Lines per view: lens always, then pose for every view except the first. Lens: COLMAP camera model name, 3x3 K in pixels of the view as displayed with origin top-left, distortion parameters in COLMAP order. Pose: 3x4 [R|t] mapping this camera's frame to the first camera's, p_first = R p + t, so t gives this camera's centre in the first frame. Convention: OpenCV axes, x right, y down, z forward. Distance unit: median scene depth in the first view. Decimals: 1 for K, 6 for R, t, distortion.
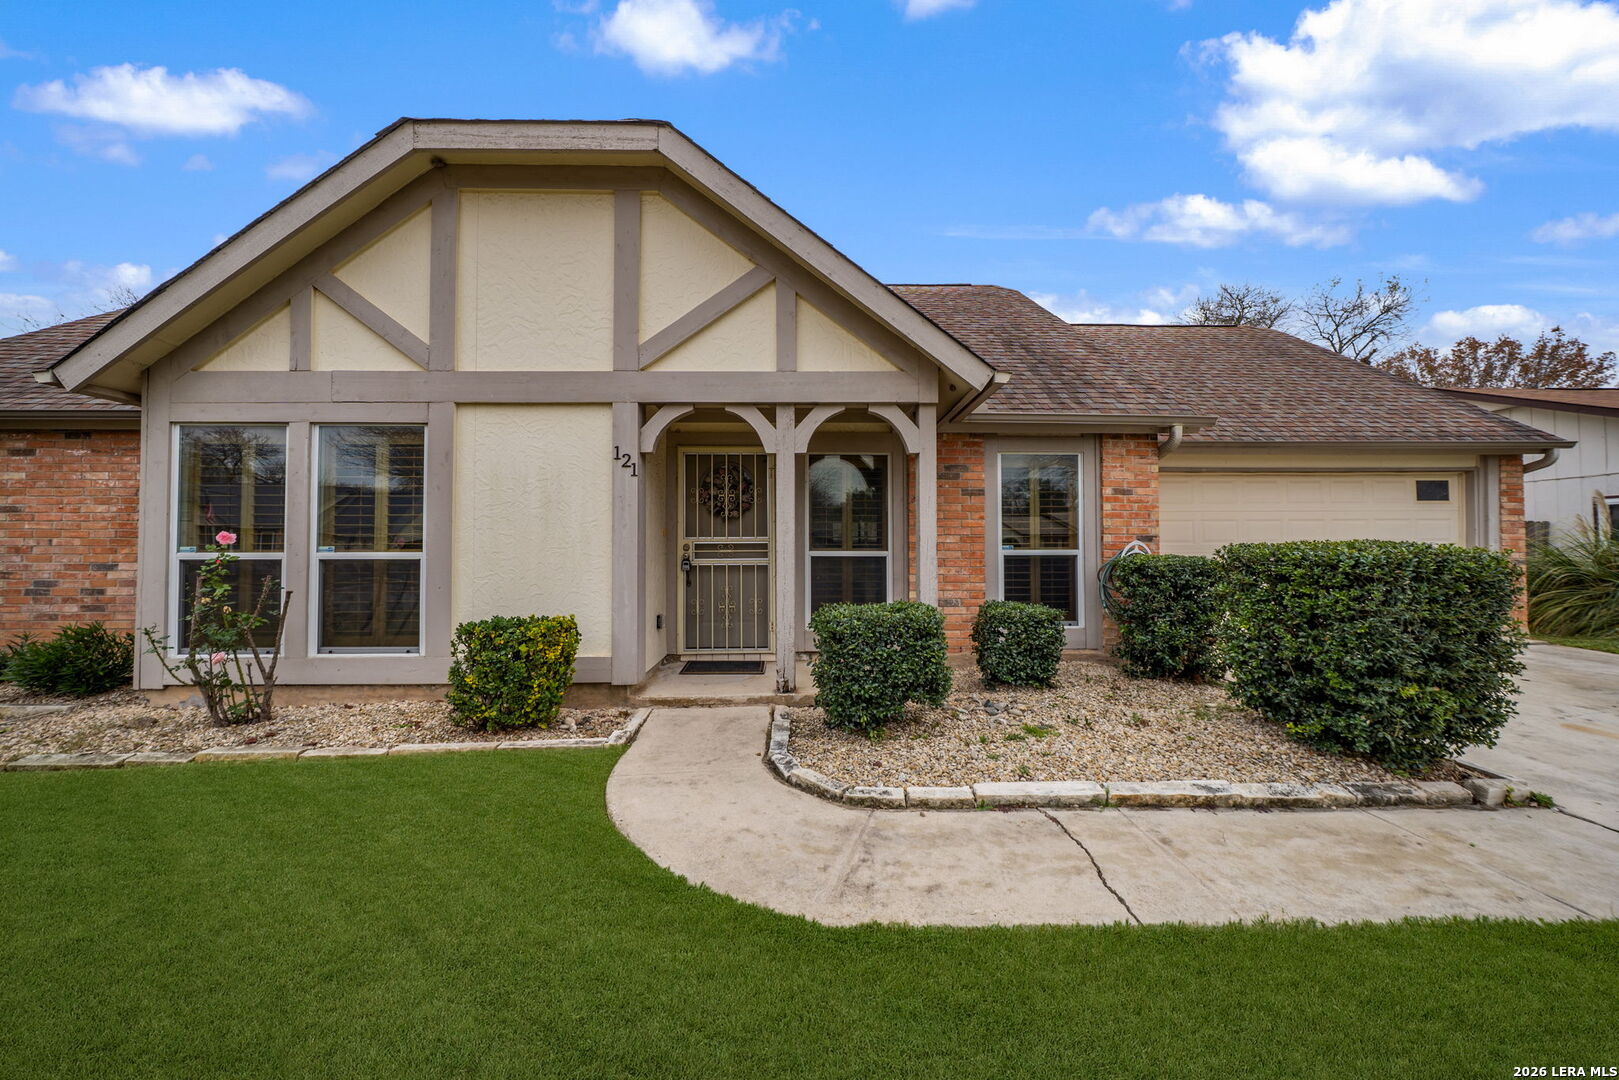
lens RADIAL K [[553.8, 0, 804.1], [0, 553.8, 527.1], [0, 0, 1]] dist [-0.002432, -0.000168]
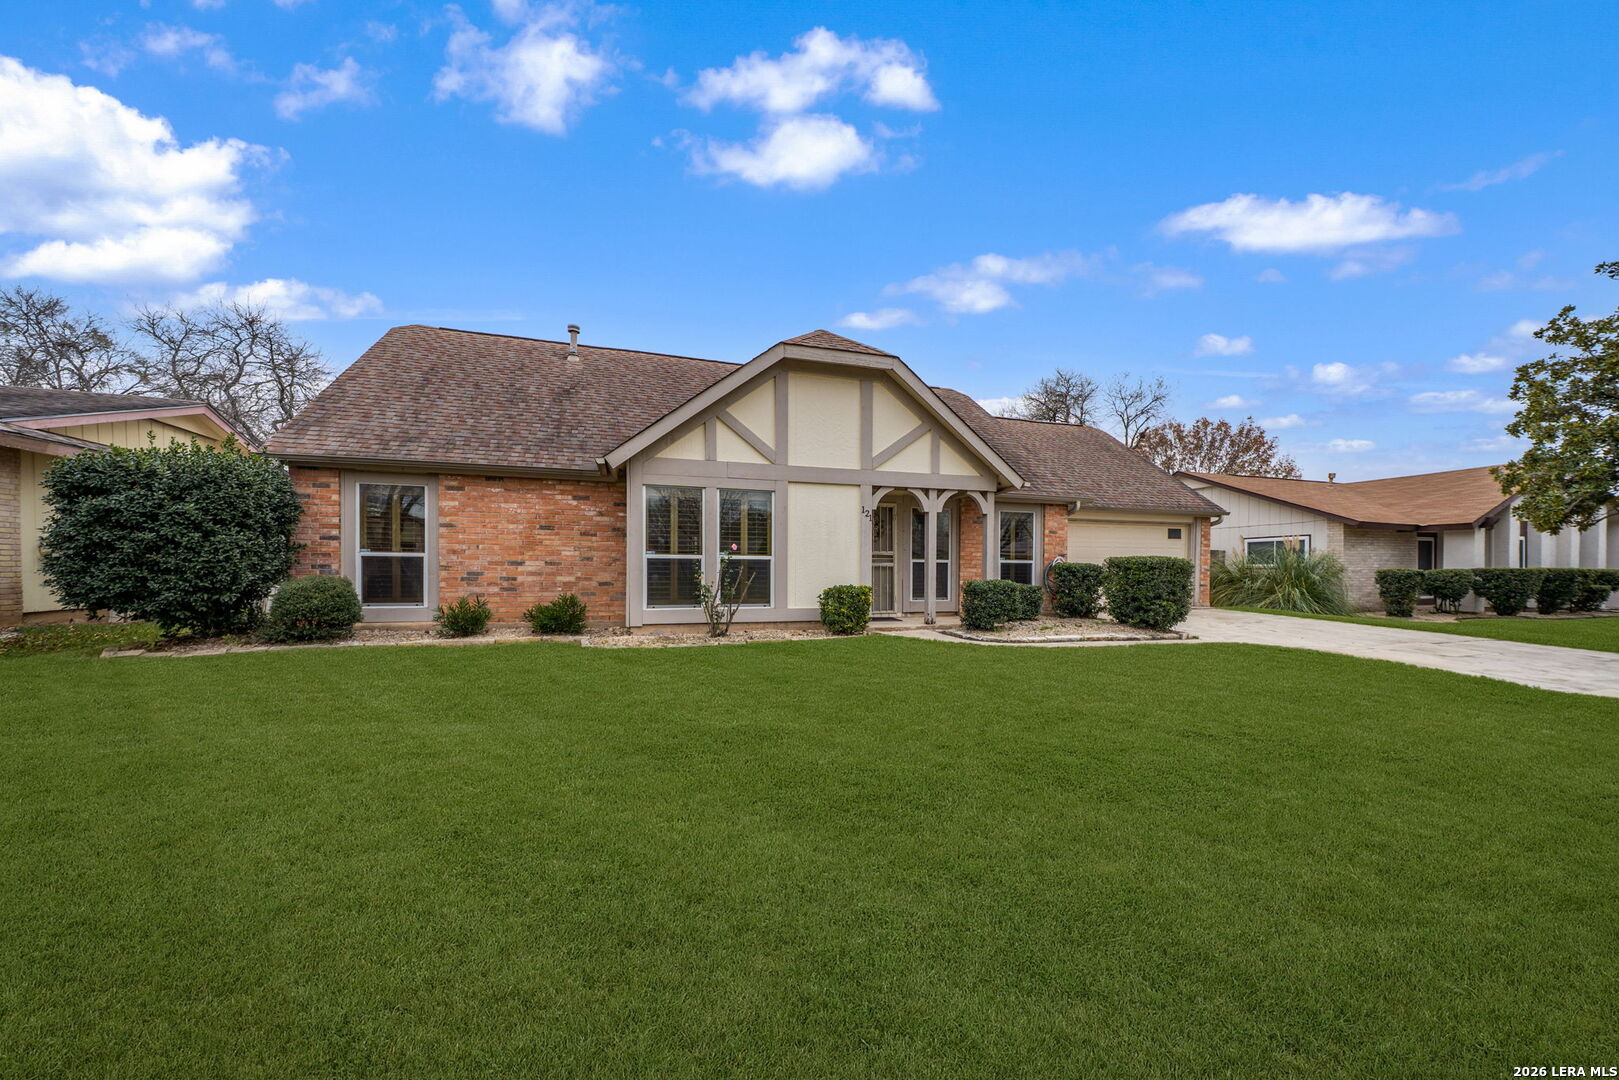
lens RADIAL K [[559.5, 0, 817.7], [0, 559.5, 556.5], [0, 0, 1]] dist [0.003481, 0.000129]
pose [[0.961280, 0.014279, 0.275202, -0.880393], [-0.019668, 0.999665, 0.016834, 0.008338], [-0.274870, -0.021595, 0.961239, -0.795162]]
